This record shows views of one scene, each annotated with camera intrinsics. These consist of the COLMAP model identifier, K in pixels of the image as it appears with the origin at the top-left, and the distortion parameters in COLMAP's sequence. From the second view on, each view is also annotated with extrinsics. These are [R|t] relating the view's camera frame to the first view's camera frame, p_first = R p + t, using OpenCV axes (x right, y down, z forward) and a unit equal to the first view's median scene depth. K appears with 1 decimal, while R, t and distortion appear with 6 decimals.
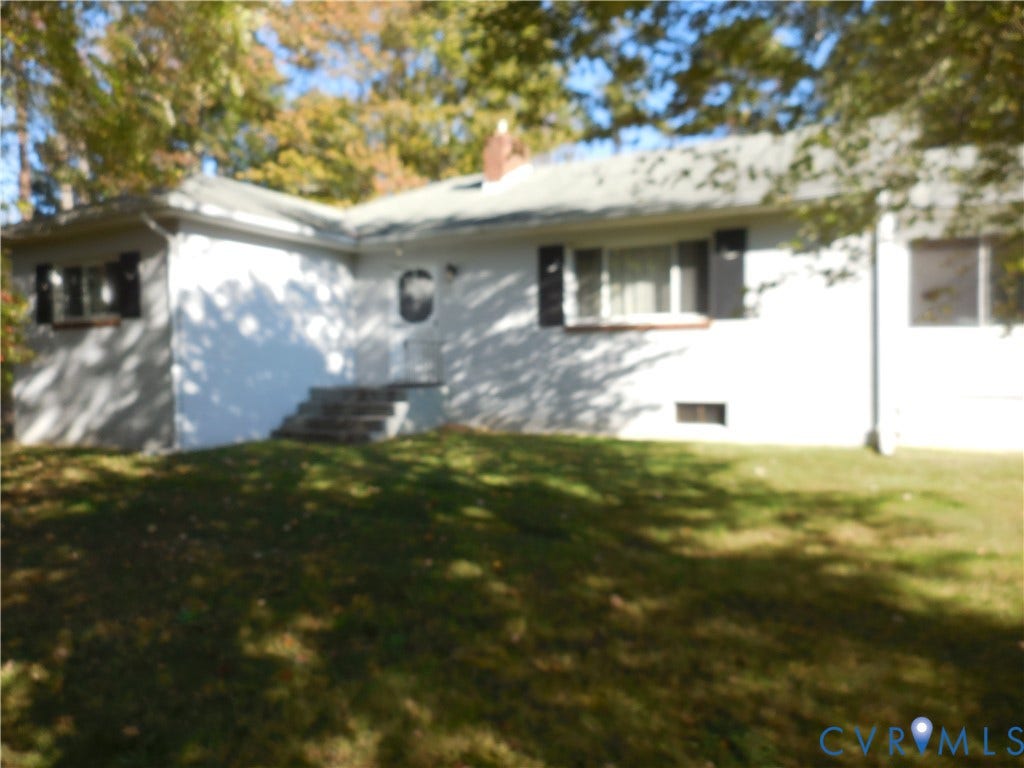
lens RADIAL K [[759.3, 0, 515.0], [0, 759.3, 390.5], [0, 0, 1]] dist [-0.016057, 0.005472]
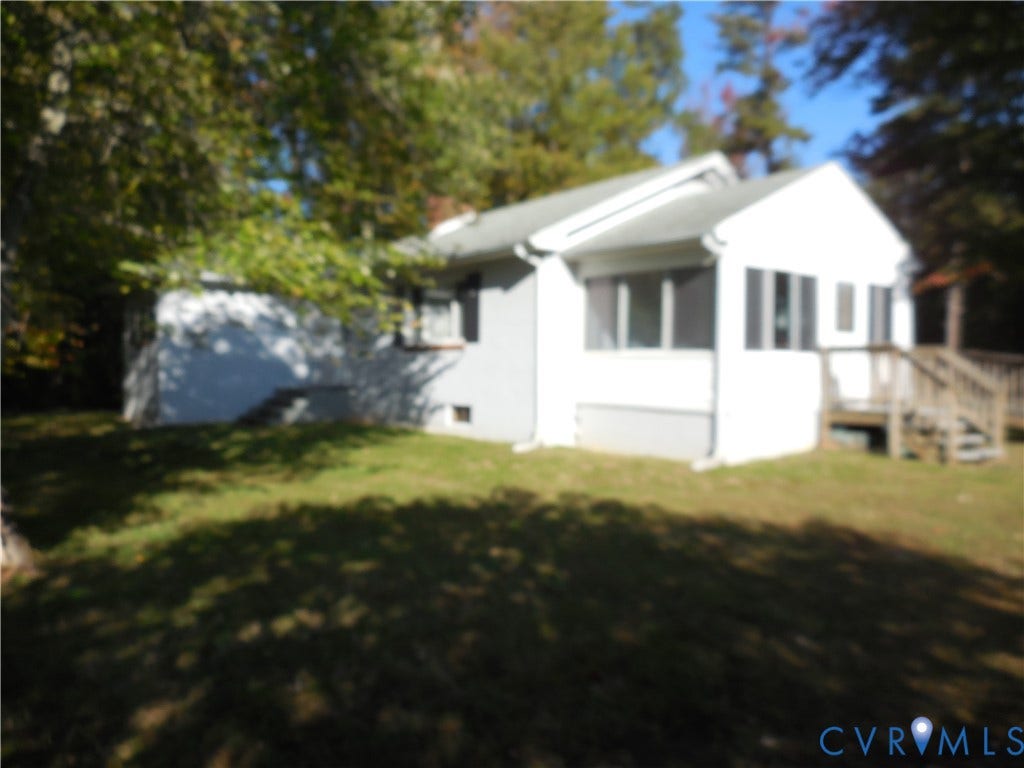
lens RADIAL K [[759.3, 0, 508.1], [0, 759.3, 383.1], [0, 0, 1]] dist [-0.016057, 0.005472]
pose [[0.909202, 0.018304, -0.415953, 0.808563], [-0.024732, 0.999643, -0.010072, -0.009896], [0.415620, 0.019445, 0.909331, -0.133242]]
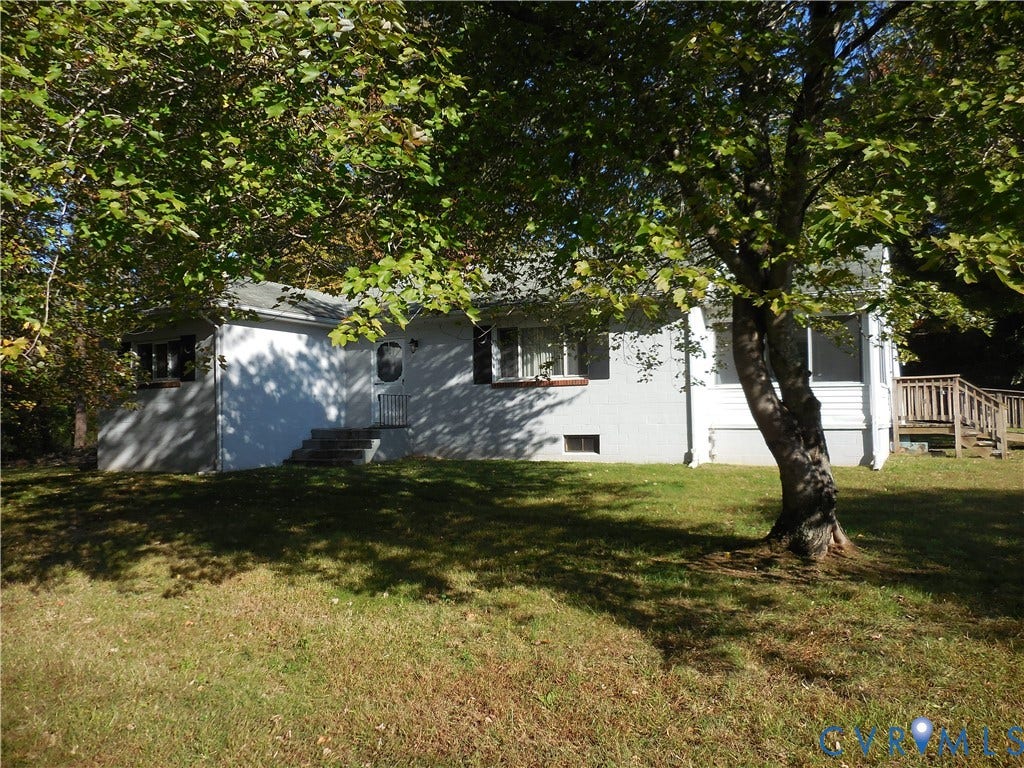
lens RADIAL K [[759.3, 0, 512.1], [0, 759.3, 376.5], [0, 0, 1]] dist [-0.016057, 0.005472]
pose [[0.999935, -0.010794, -0.003764, 0.108607], [0.010464, 0.996837, -0.078786, 0.015025], [0.004603, 0.078742, 0.996884, -0.422446]]
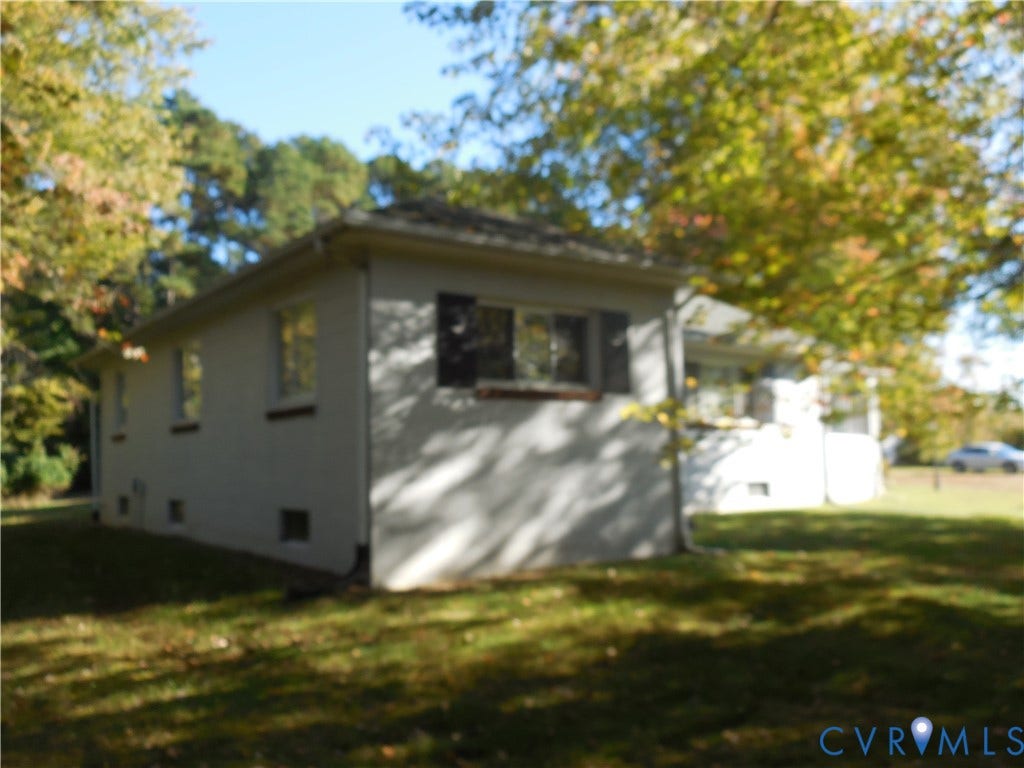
lens RADIAL K [[759.3, 0, 515.0], [0, 759.3, 384.7], [0, 0, 1]] dist [-0.016057, 0.005472]
pose [[0.510307, 0.080566, 0.856210, -1.160562], [0.040796, 0.992213, -0.117679, -0.012503], [-0.859024, 0.094983, 0.503047, 0.633576]]
